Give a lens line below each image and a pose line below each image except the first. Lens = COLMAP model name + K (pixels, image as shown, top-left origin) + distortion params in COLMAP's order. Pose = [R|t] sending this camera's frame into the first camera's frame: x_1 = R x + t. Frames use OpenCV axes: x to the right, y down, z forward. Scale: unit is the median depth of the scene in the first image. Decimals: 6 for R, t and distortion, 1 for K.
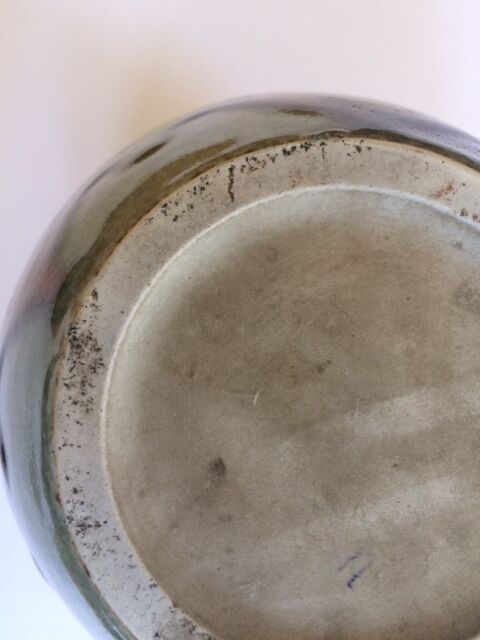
lens RADIAL K [[529.4, 0, 240.0], [0, 529.4, 320.0], [0, 0, 1]] dist [0.077050, -0.003015]
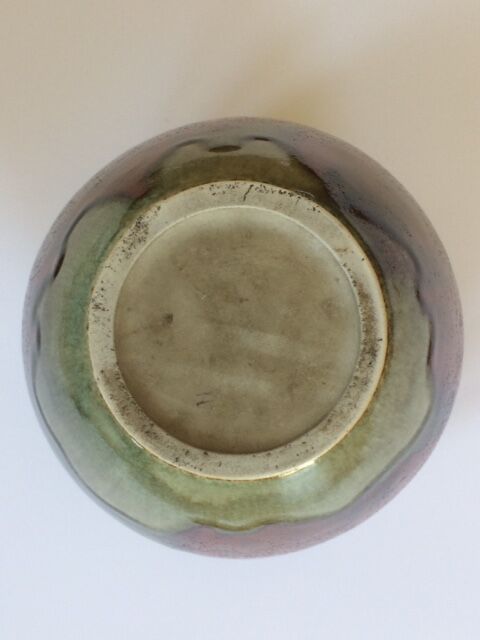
lens RADIAL K [[680.5, 0, 240.0], [0, 680.5, 320.0], [0, 0, 1]] dist [-0.003773, -0.001256]
pose [[0.863309, 0.498959, -0.075746, 0.368729], [-0.499133, 0.866339, 0.017973, 0.112224], [0.074590, 0.022291, 0.996965, -1.421505]]
